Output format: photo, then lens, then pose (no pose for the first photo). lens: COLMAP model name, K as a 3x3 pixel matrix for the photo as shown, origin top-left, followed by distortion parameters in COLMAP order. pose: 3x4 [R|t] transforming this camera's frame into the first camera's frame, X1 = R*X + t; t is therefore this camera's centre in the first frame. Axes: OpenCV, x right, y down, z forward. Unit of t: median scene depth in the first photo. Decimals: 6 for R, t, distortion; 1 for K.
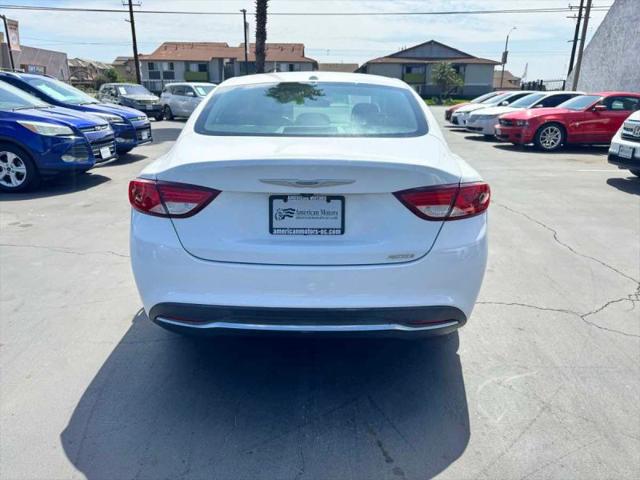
lens RADIAL K [[456.0, 0, 317.5], [0, 456.0, 241.8], [0, 0, 1]] dist [0.024604, -0.024433]
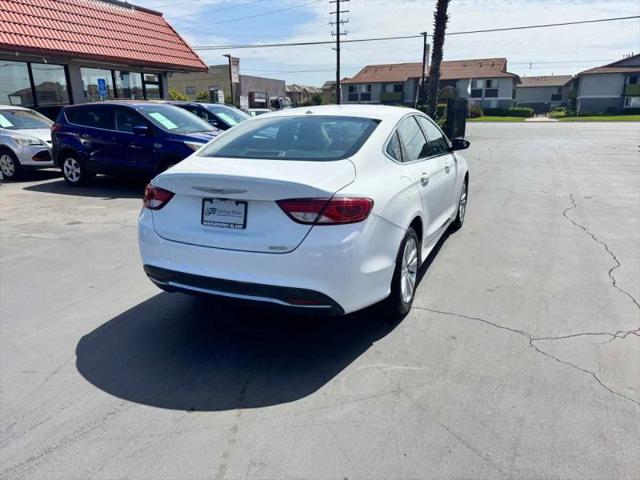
lens RADIAL K [[456.0, 0, 319.3], [0, 456.0, 242.9], [0, 0, 1]] dist [0.024604, -0.024433]
pose [[0.915474, 0.090667, -0.392029, 0.319339], [-0.103740, 0.994529, -0.012245, 0.007819], [0.388774, 0.051879, 0.919871, -0.074898]]
